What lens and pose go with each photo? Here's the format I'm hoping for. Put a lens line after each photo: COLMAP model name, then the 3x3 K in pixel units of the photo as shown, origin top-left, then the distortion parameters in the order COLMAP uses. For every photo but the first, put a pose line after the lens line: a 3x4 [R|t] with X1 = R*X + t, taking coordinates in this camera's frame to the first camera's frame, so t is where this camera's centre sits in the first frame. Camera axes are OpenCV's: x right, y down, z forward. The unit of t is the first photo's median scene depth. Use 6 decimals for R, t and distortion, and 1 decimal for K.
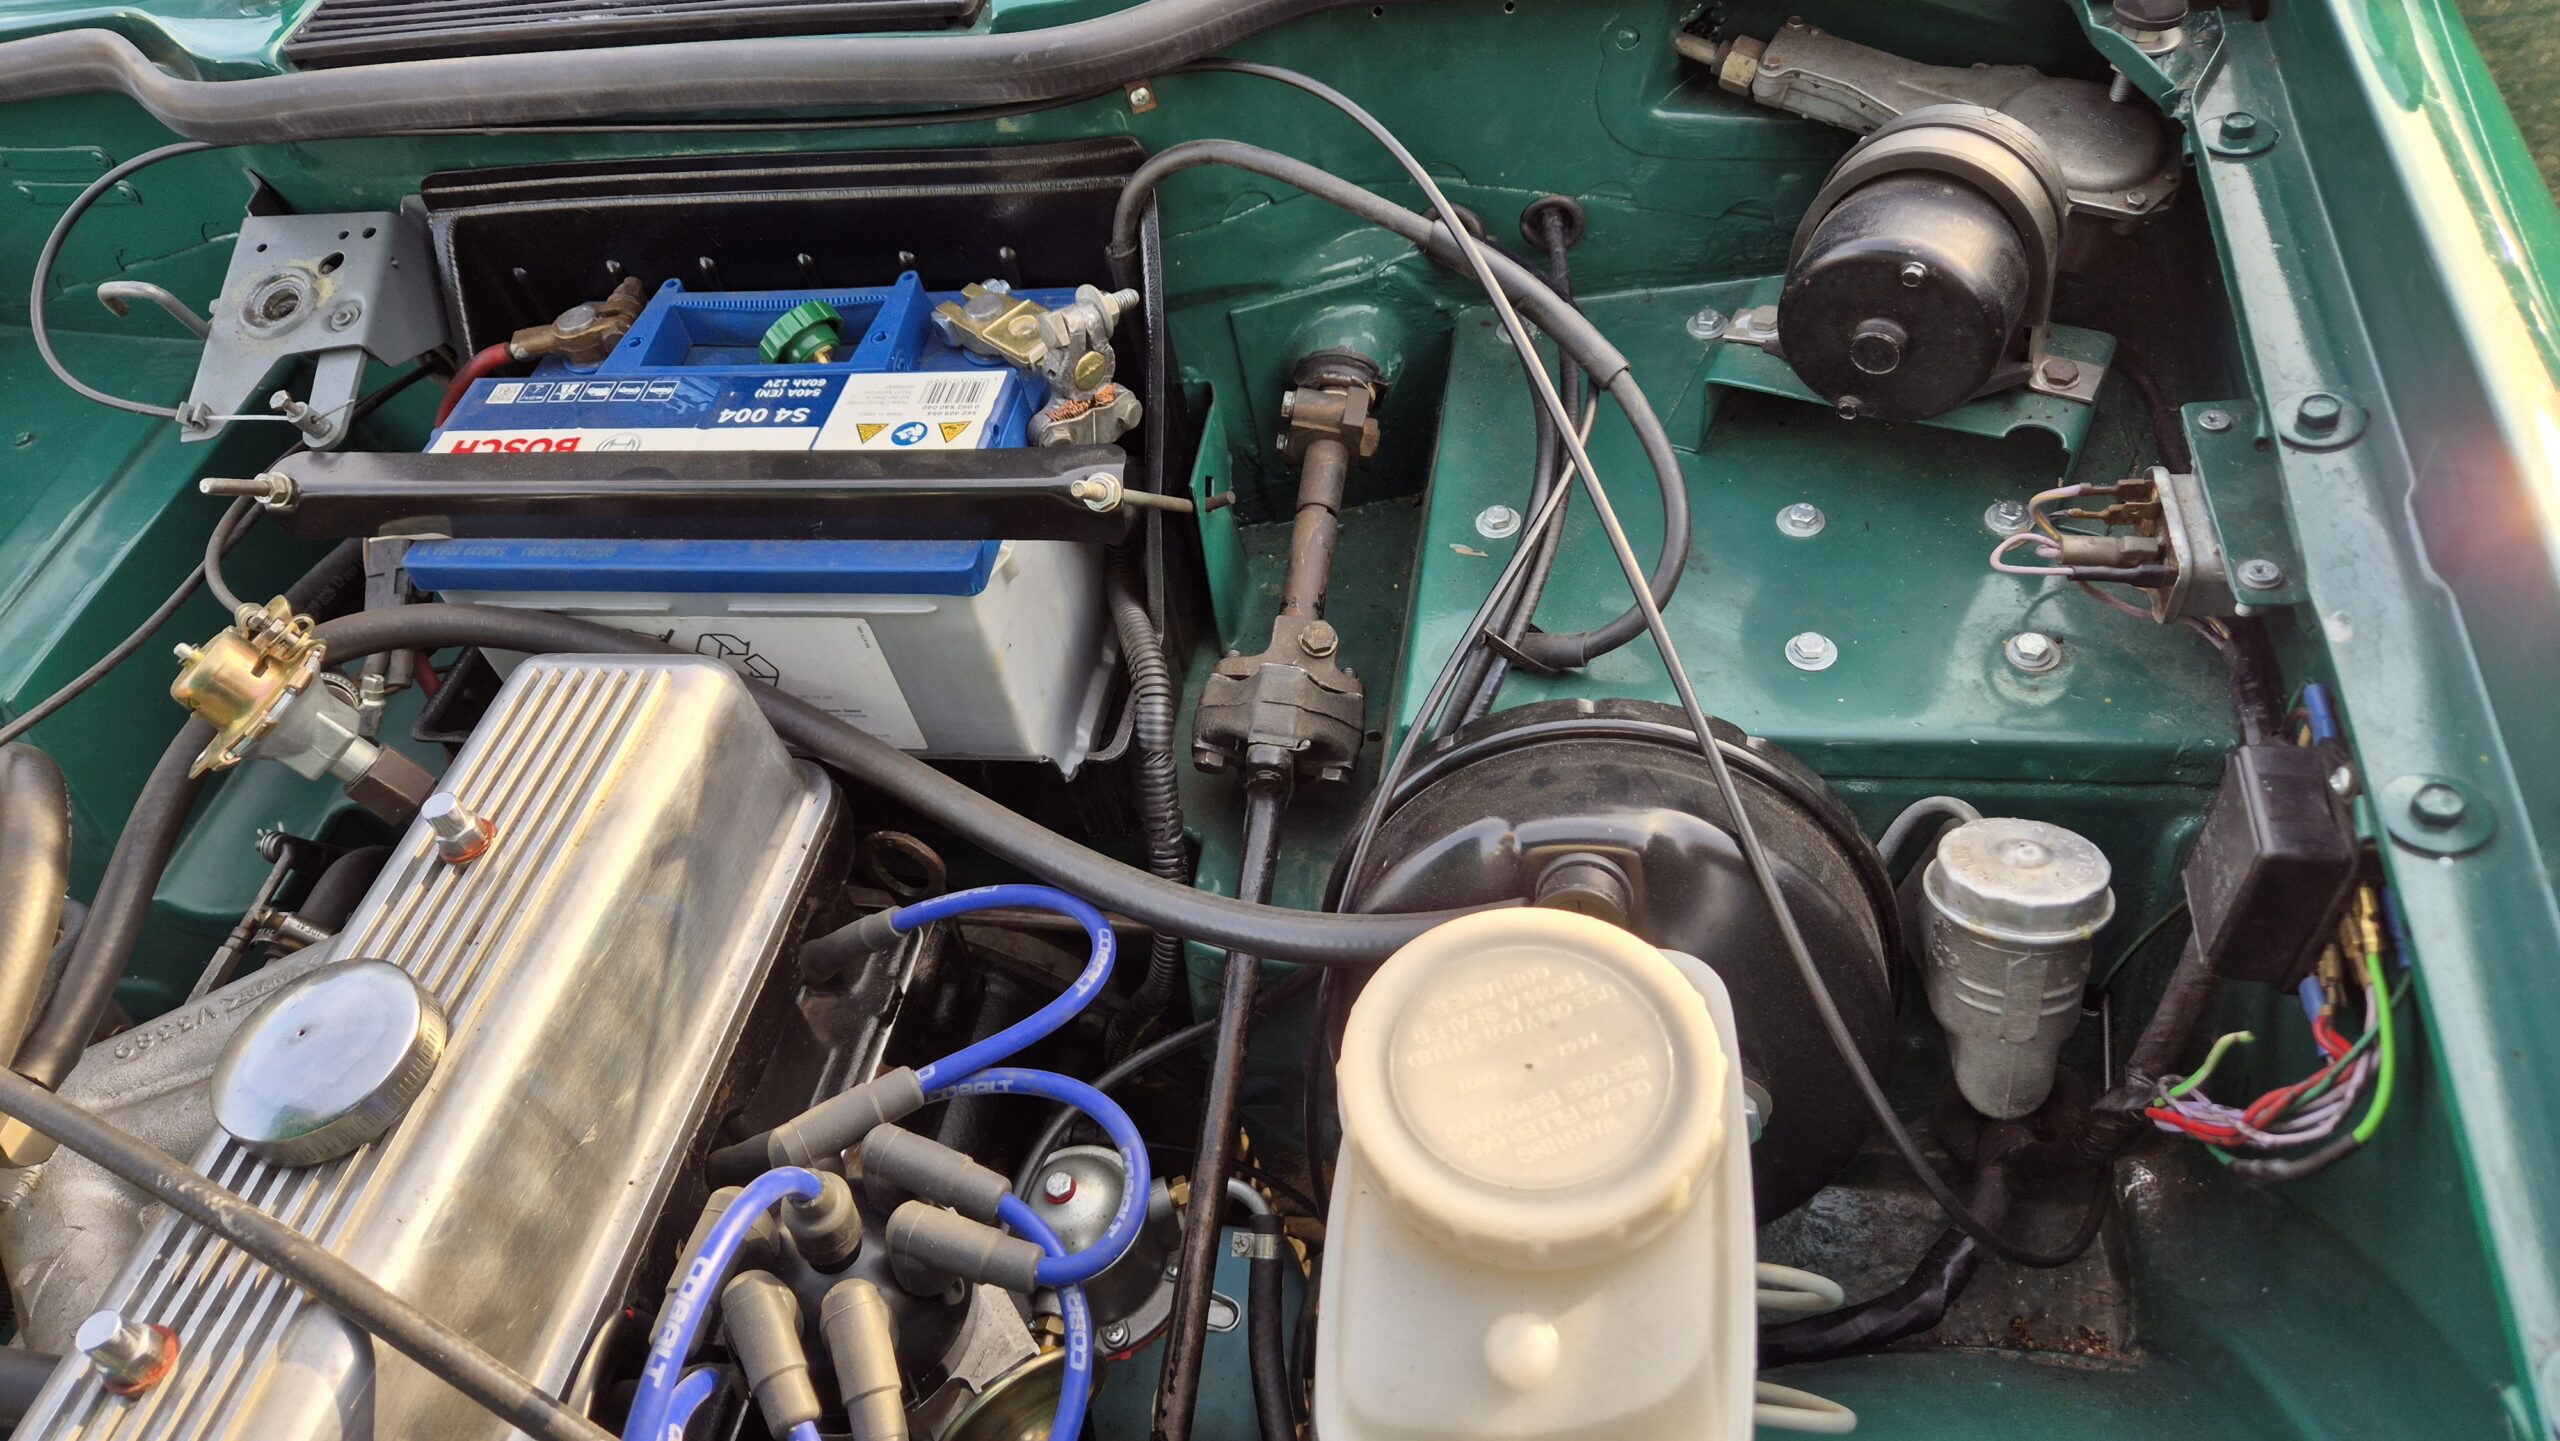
lens RADIAL K [[1725.5, 0, 1265.4], [0, 1725.5, 715.4], [0, 0, 1]] dist [0.066329, -0.057233]
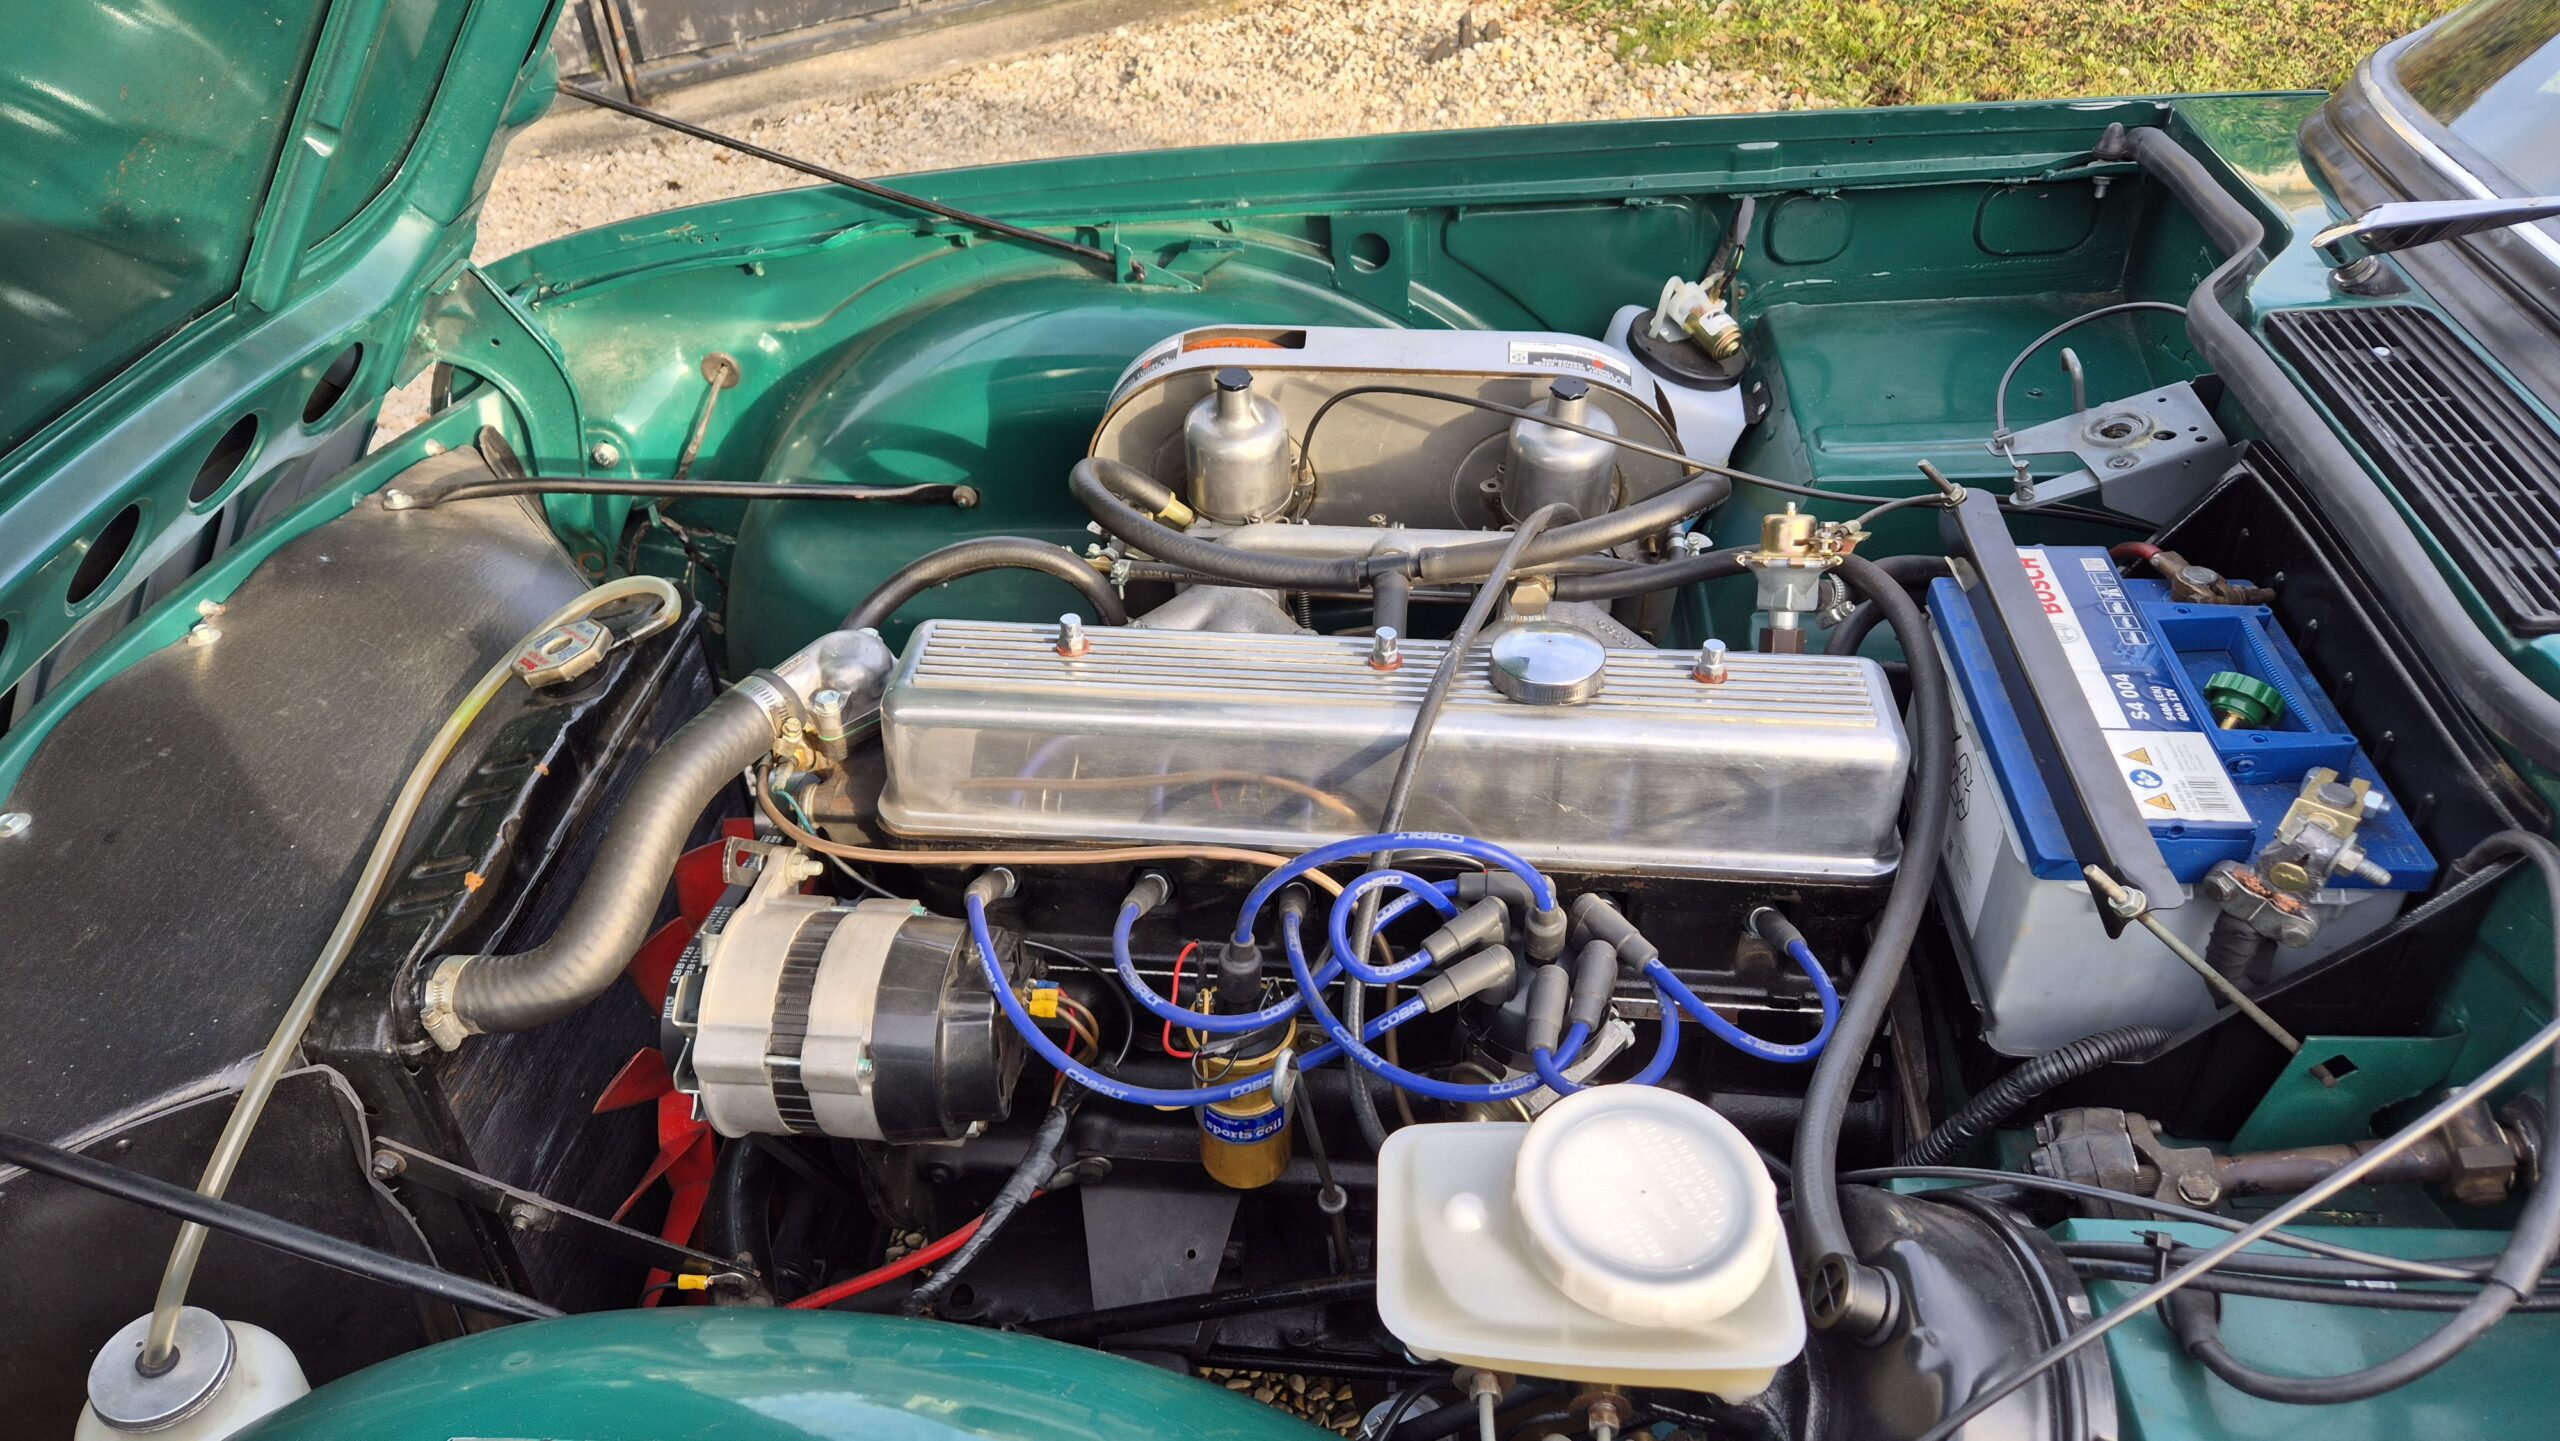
lens RADIAL K [[1725.5, 0, 1265.4], [0, 1725.5, 715.4], [0, 0, 1]] dist [0.066329, -0.057233]
pose [[0.092819, 0.722025, -0.685613, 0.538766], [-0.725078, 0.520931, 0.450436, -0.280825], [0.682383, 0.455314, 0.571876, -0.160690]]
